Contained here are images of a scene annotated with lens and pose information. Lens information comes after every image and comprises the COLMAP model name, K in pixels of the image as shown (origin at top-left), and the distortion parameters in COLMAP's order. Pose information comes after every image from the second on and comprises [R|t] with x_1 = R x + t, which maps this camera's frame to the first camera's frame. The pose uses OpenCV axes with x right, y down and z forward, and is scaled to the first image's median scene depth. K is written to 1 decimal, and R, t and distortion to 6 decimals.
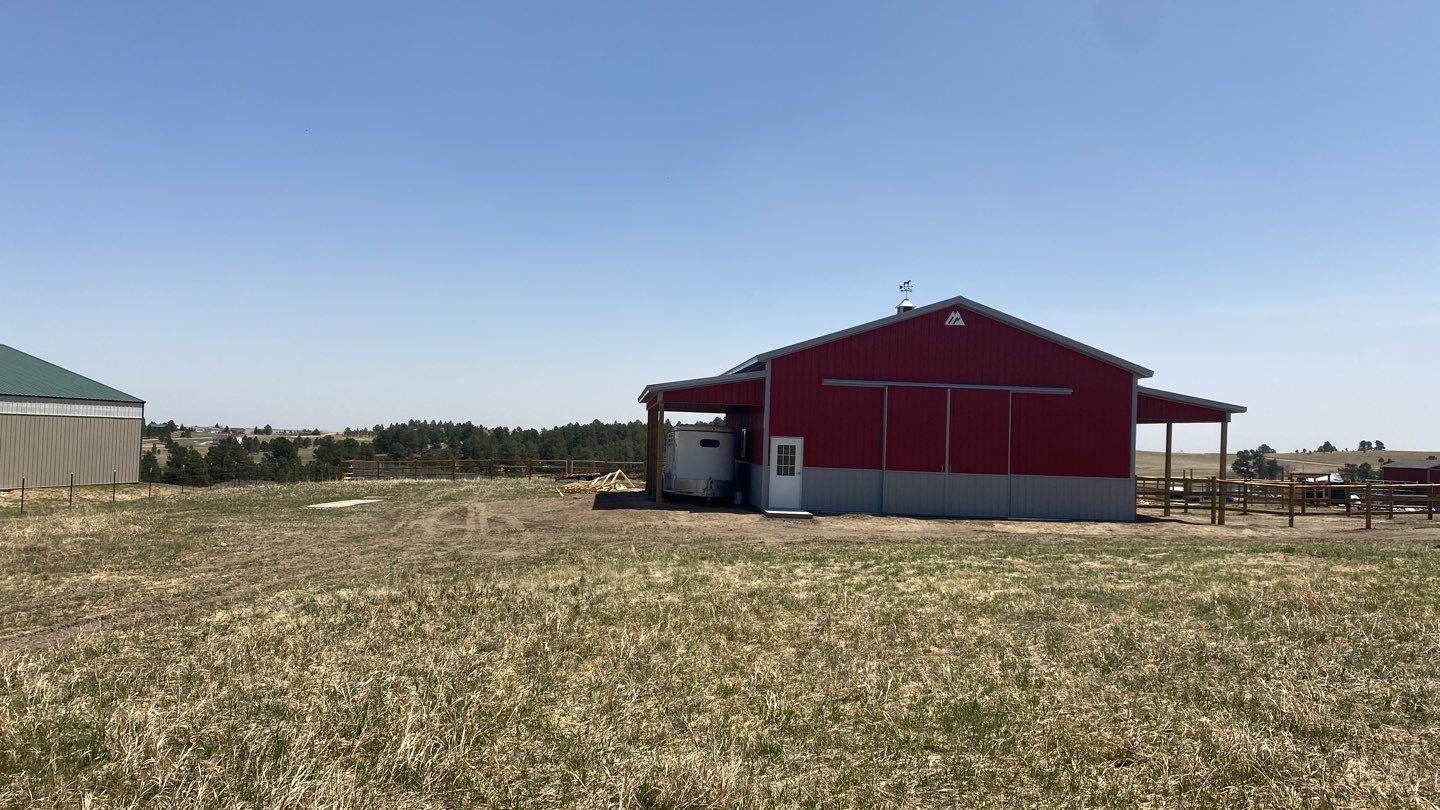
lens RADIAL K [[1093.0, 0, 720.0], [0, 1093.0, 405.0], [0, 0, 1]] dist [0.122964, -0.147985]
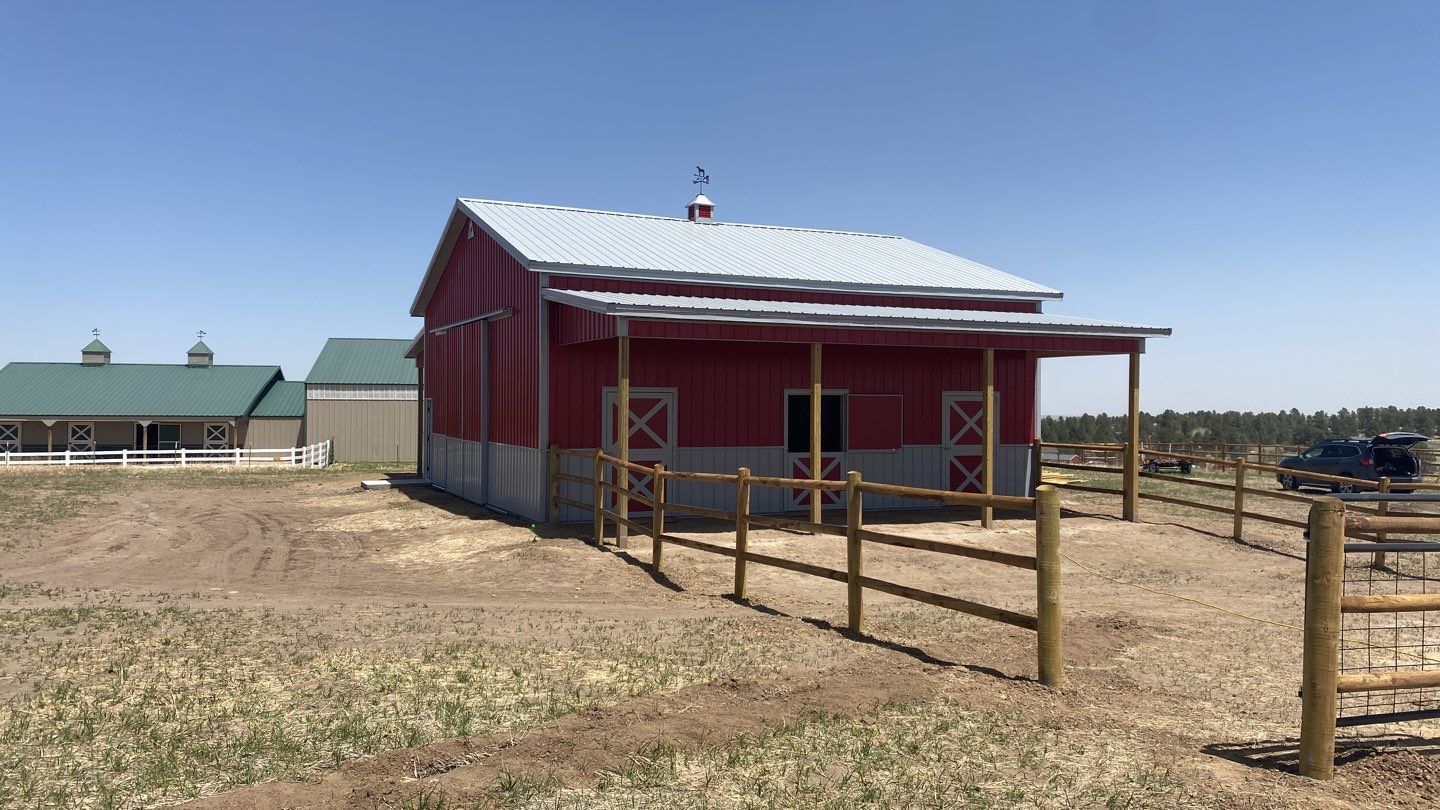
lens RADIAL K [[1093.0, 0, 720.0], [0, 1093.0, 405.0], [0, 0, 1]] dist [0.122964, -0.147985]
pose [[0.334562, -0.029104, -0.941924, 0.965311], [0.032303, 0.999290, -0.019403, 0.058437], [0.941820, -0.023935, 0.335264, 0.912752]]
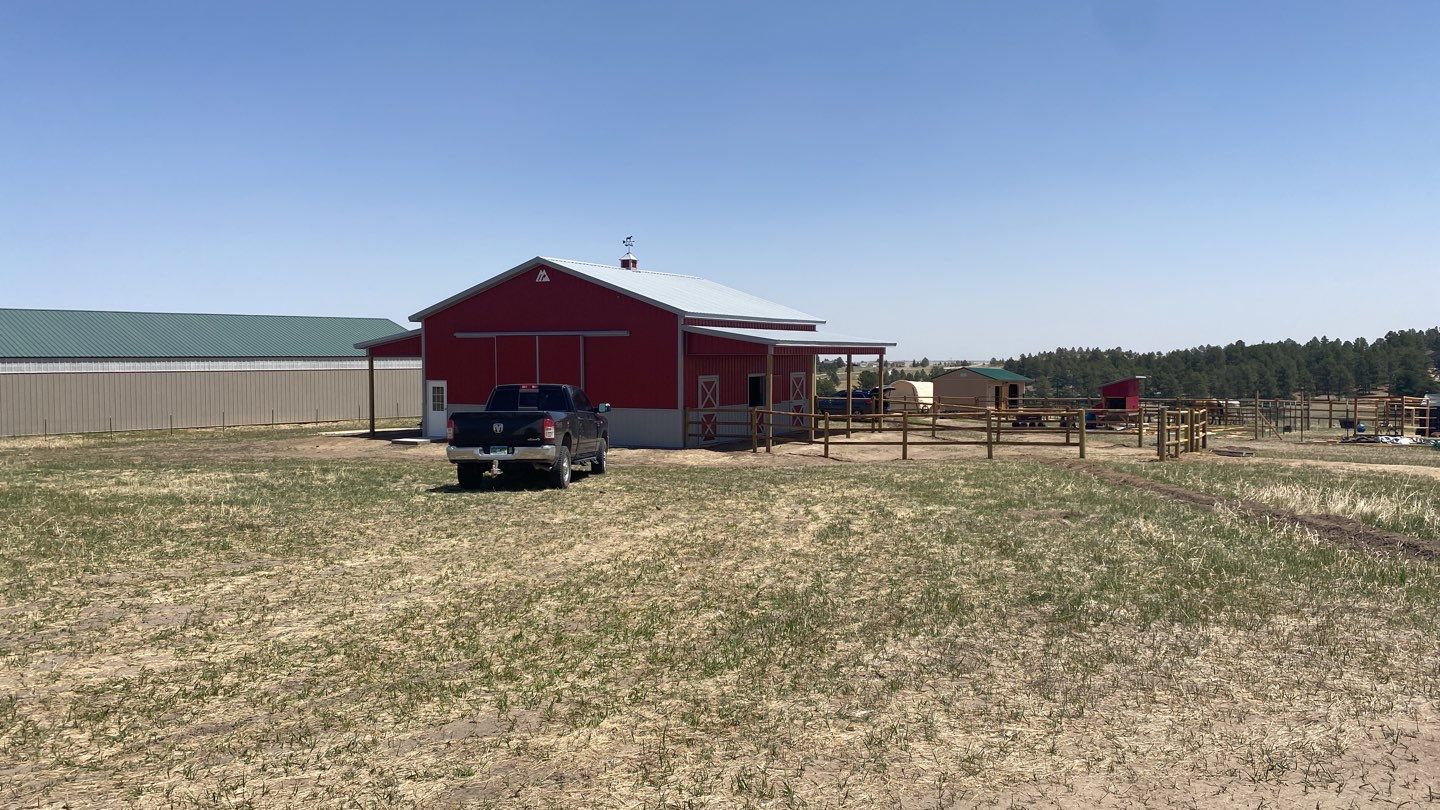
lens RADIAL K [[1093.0, 0, 720.0], [0, 1093.0, 405.0], [0, 0, 1]] dist [0.122964, -0.147985]
pose [[0.823651, -0.012204, -0.566965, 1.042547], [0.048359, 0.997638, 0.048780, 0.011193], [0.565031, -0.067596, 0.822296, 0.132025]]
